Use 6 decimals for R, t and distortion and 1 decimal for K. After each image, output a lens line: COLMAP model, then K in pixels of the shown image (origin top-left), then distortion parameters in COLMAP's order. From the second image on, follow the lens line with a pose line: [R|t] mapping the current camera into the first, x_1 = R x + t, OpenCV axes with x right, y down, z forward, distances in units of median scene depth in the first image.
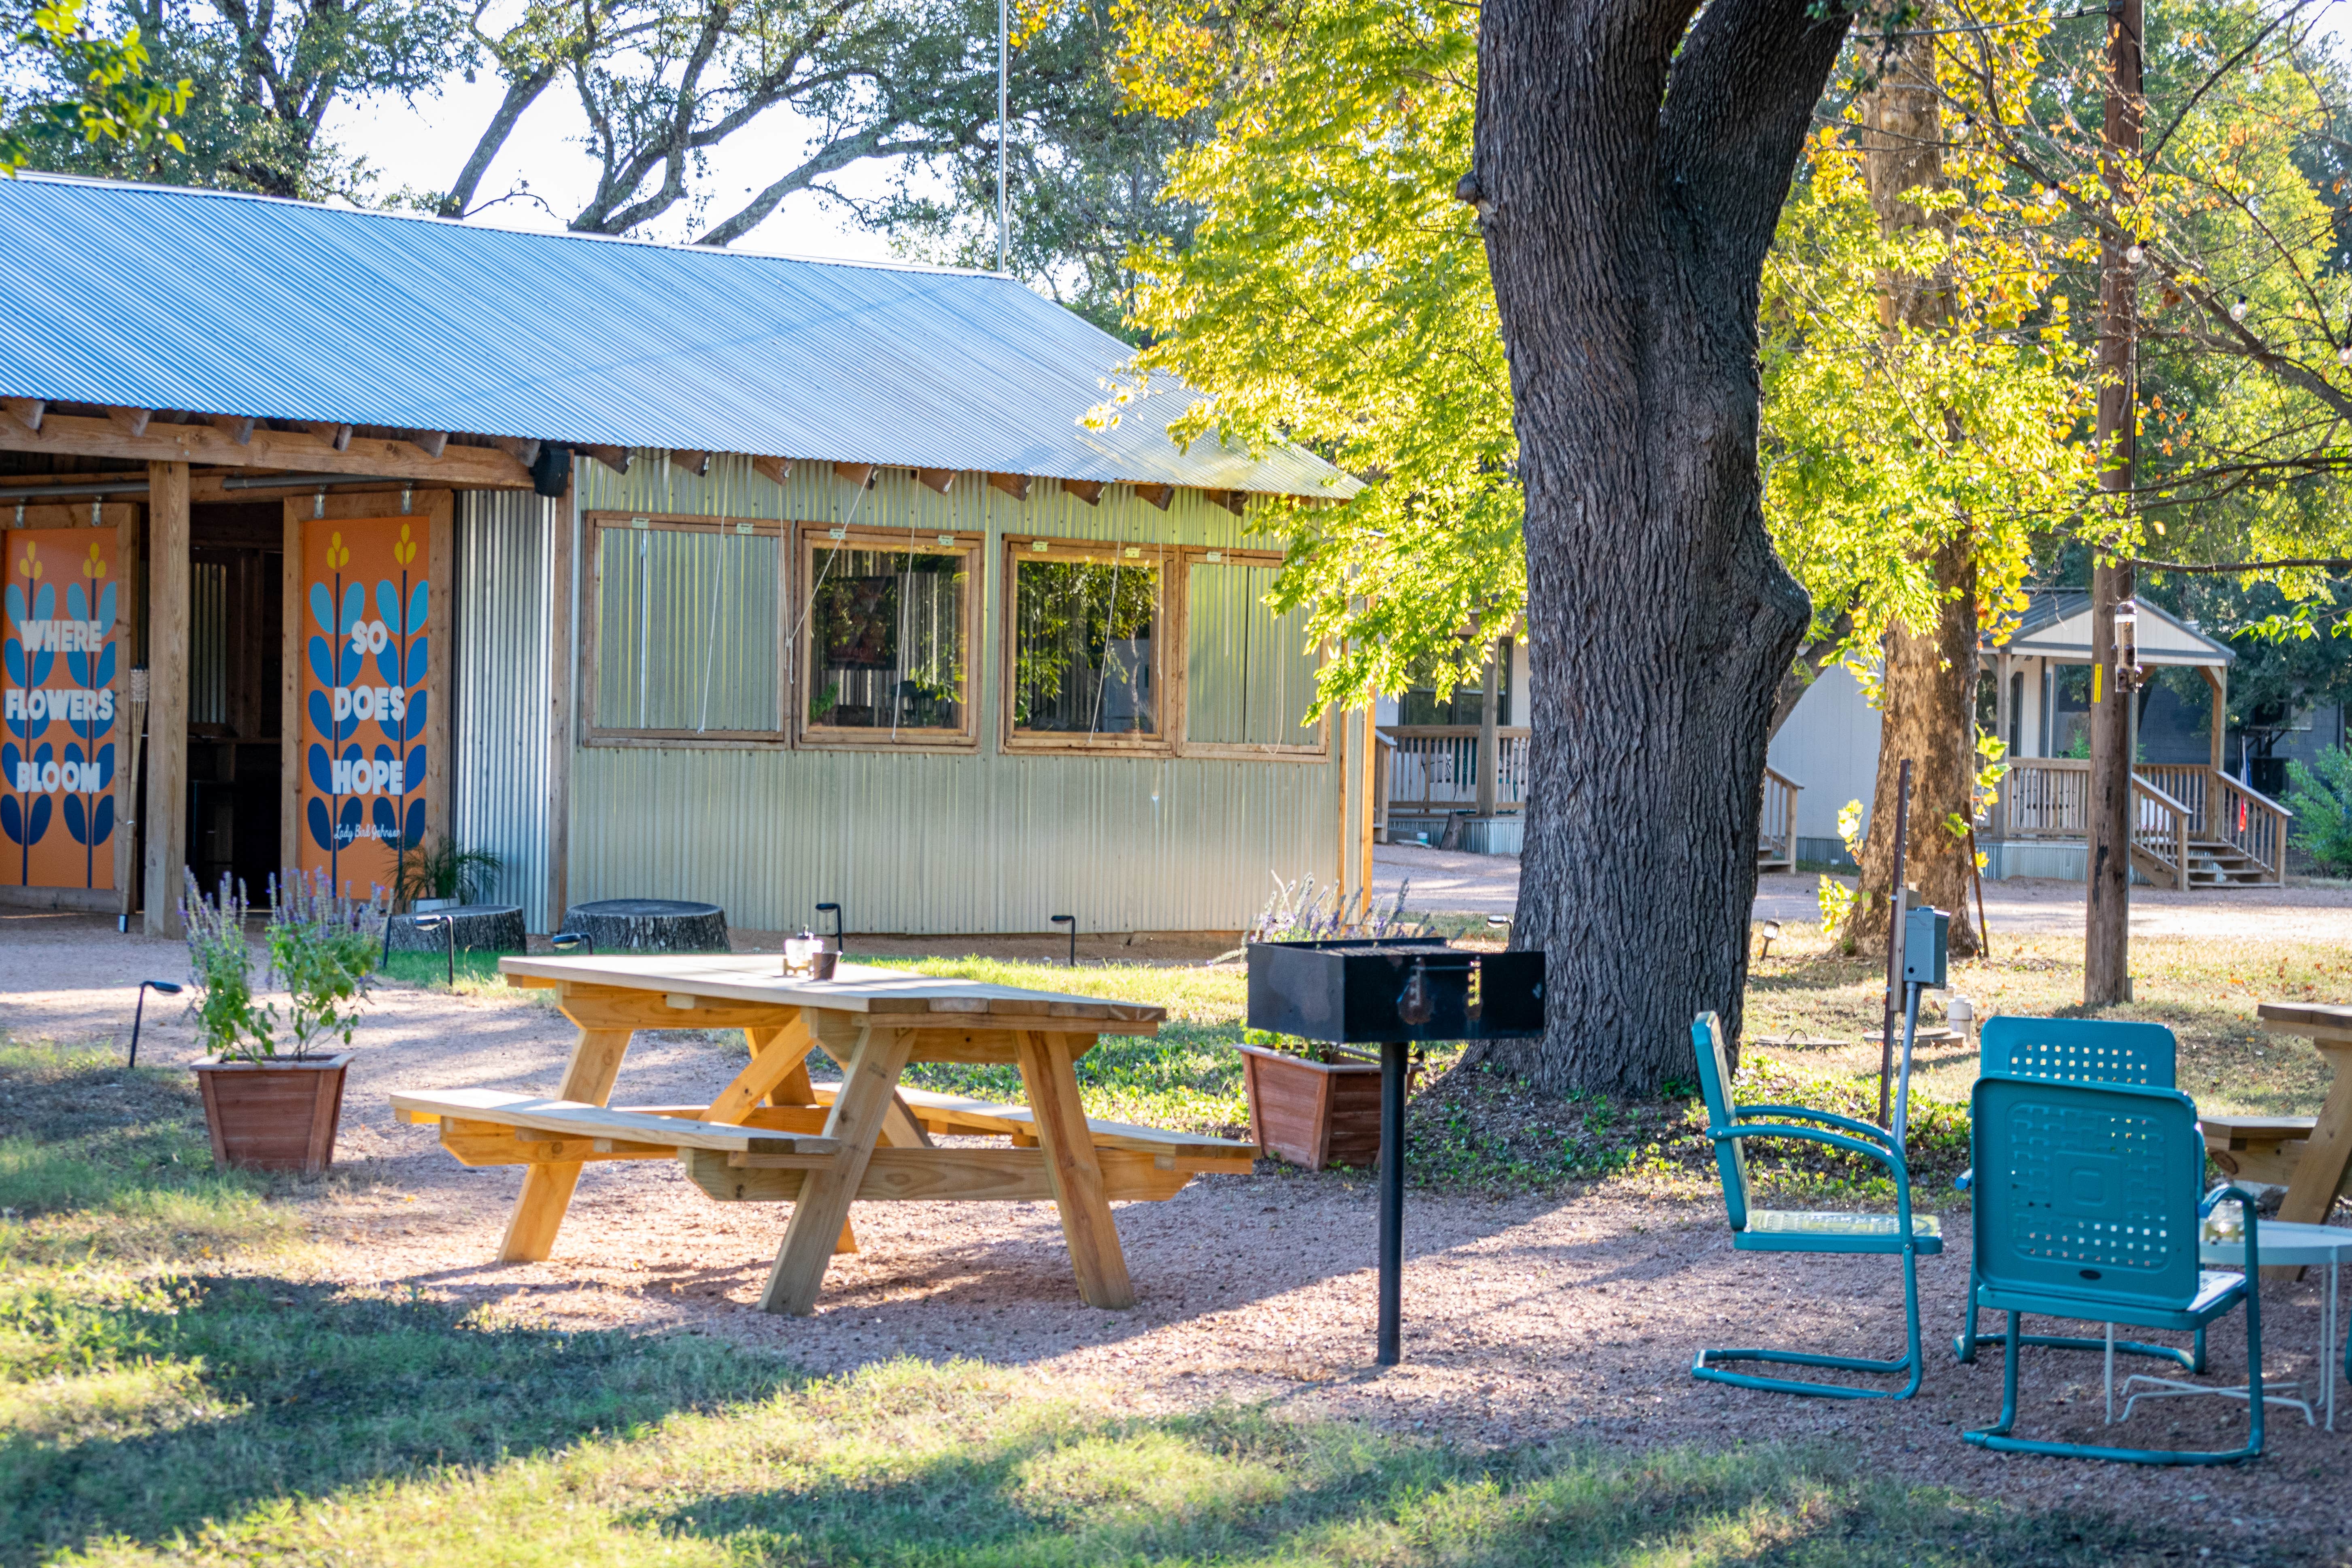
lens RADIAL K [[5893.5, 0, 1176.2], [0, 5893.5, 784.6], [0, 0, 1]] dist [-0.008066, 0.000000]
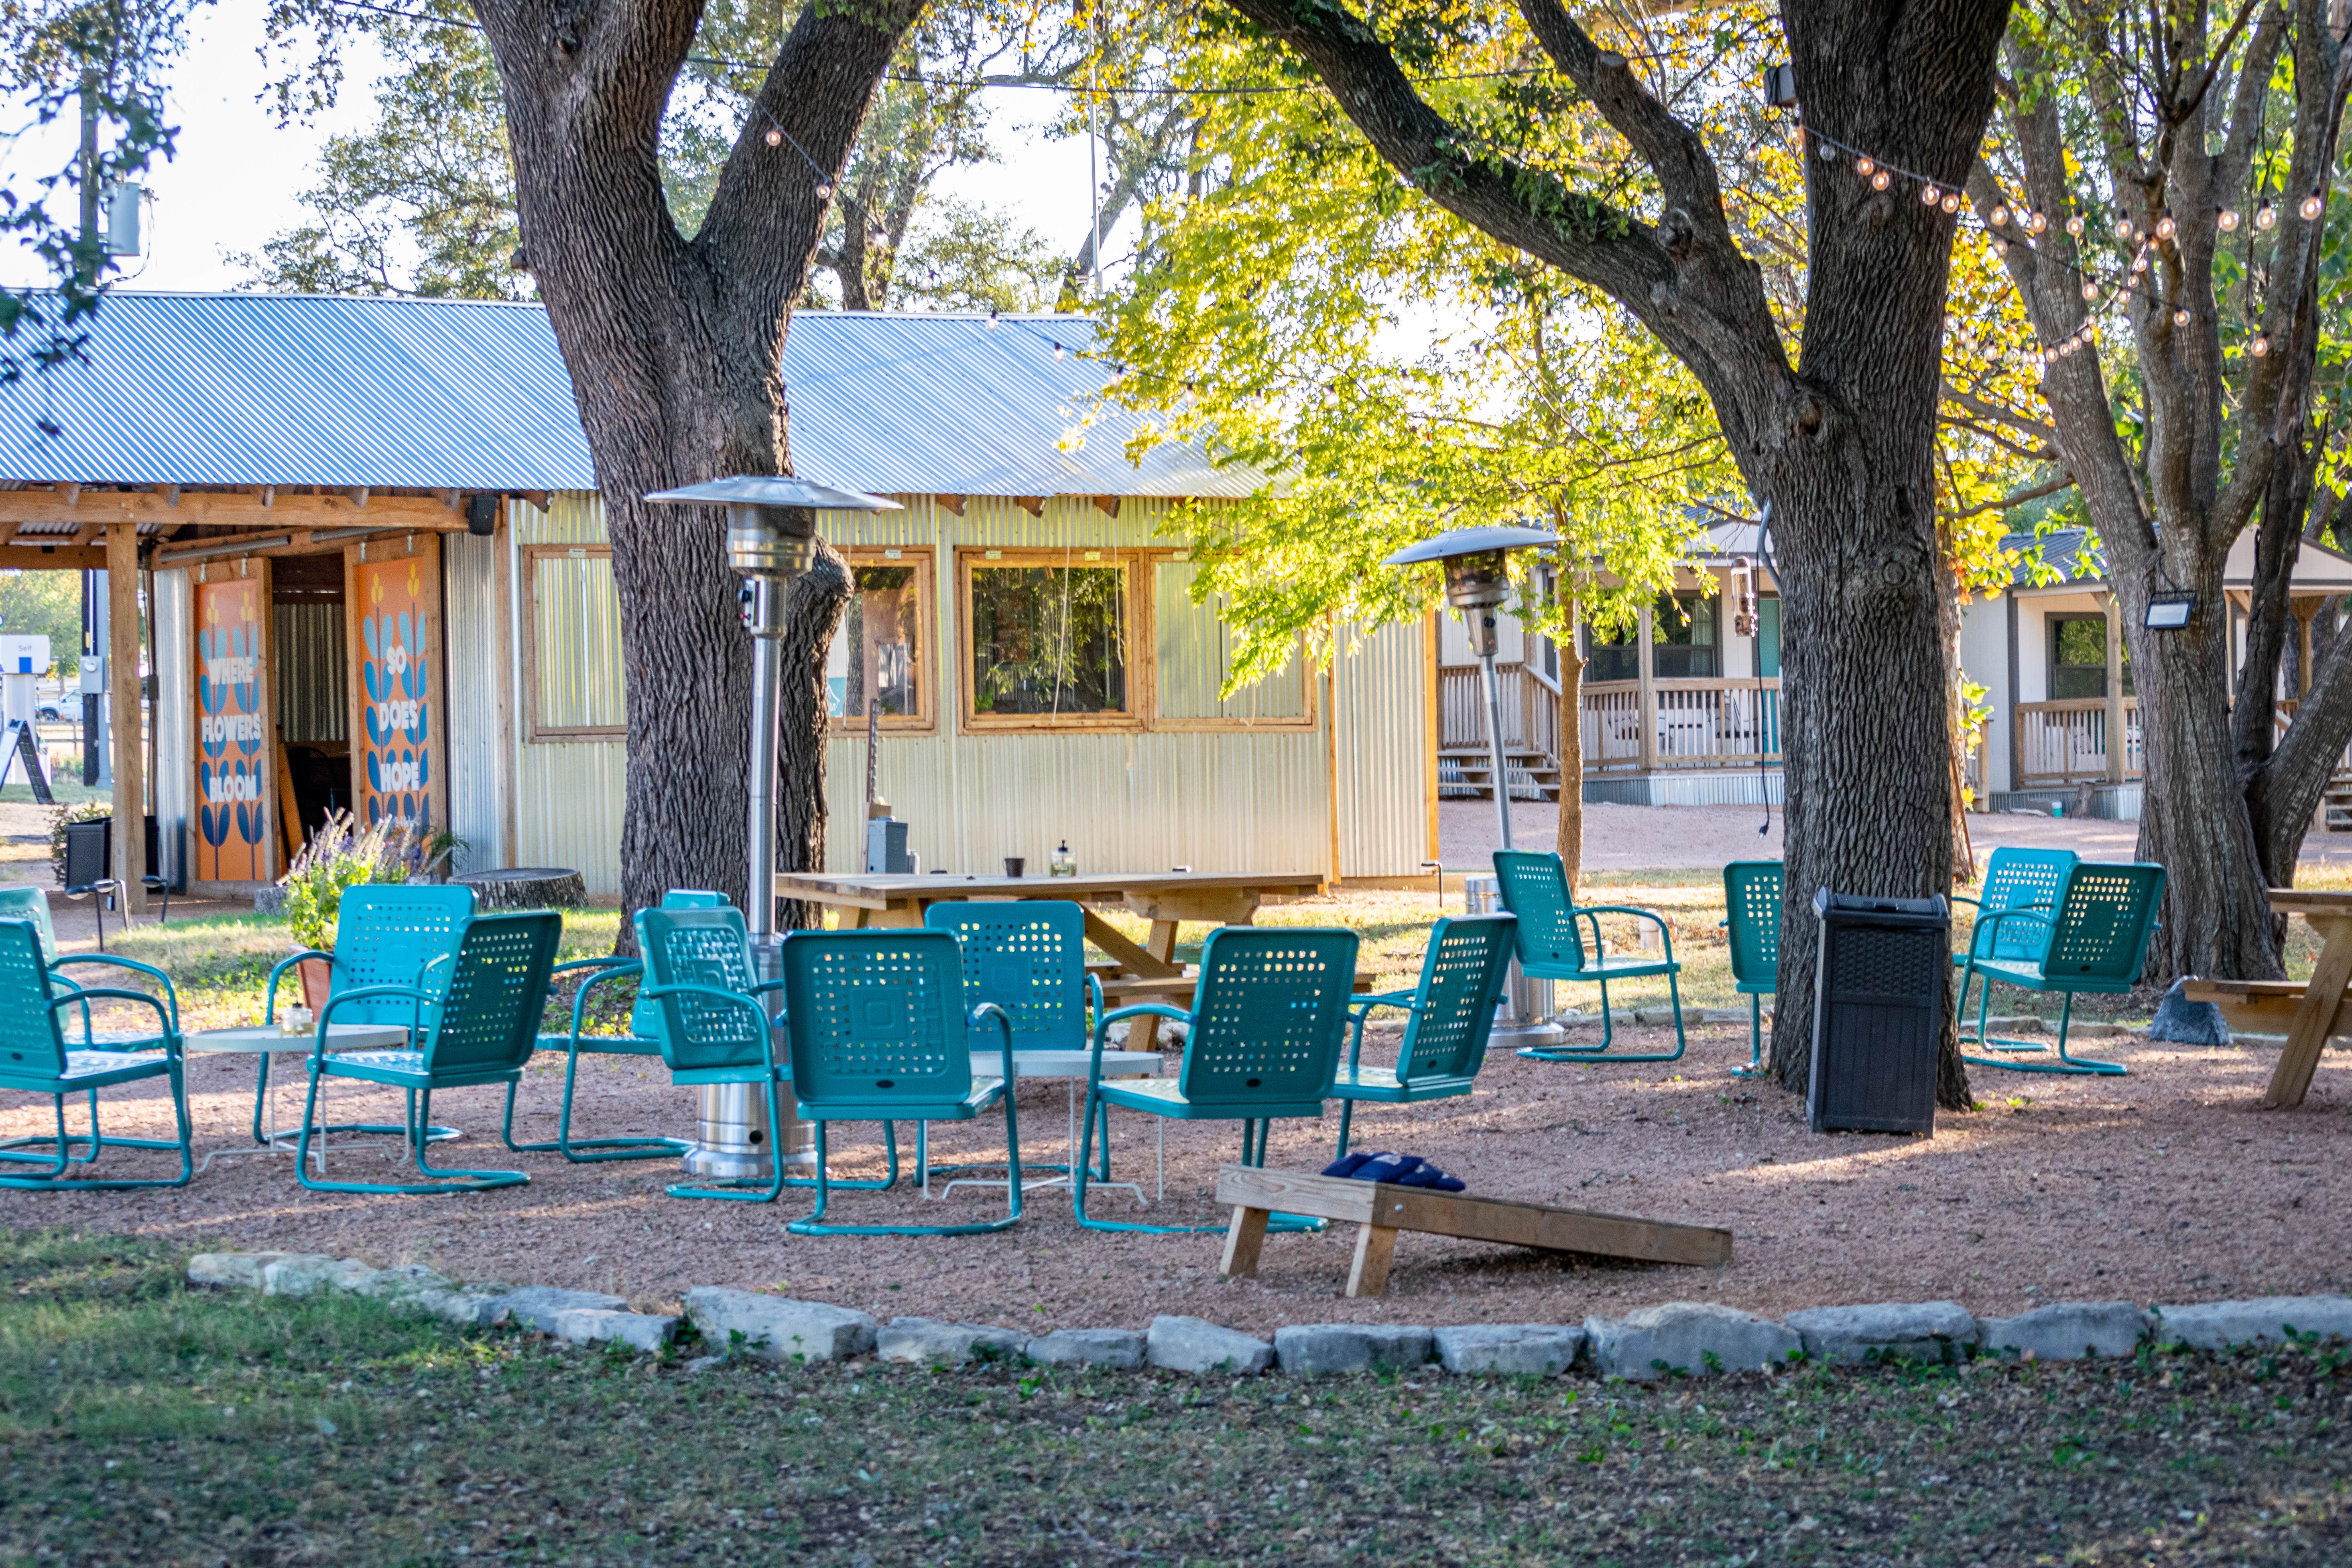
lens RADIAL K [[5893.8, 0, 1175.6], [0, 5893.8, 784.6], [0, 0, 1]] dist [-0.008066, 0.000000]
pose [[0.964935, -0.040857, -0.259291, 0.315993], [0.039667, 0.999165, -0.009823, 0.017822], [0.259475, -0.000806, 0.965749, -0.110549]]
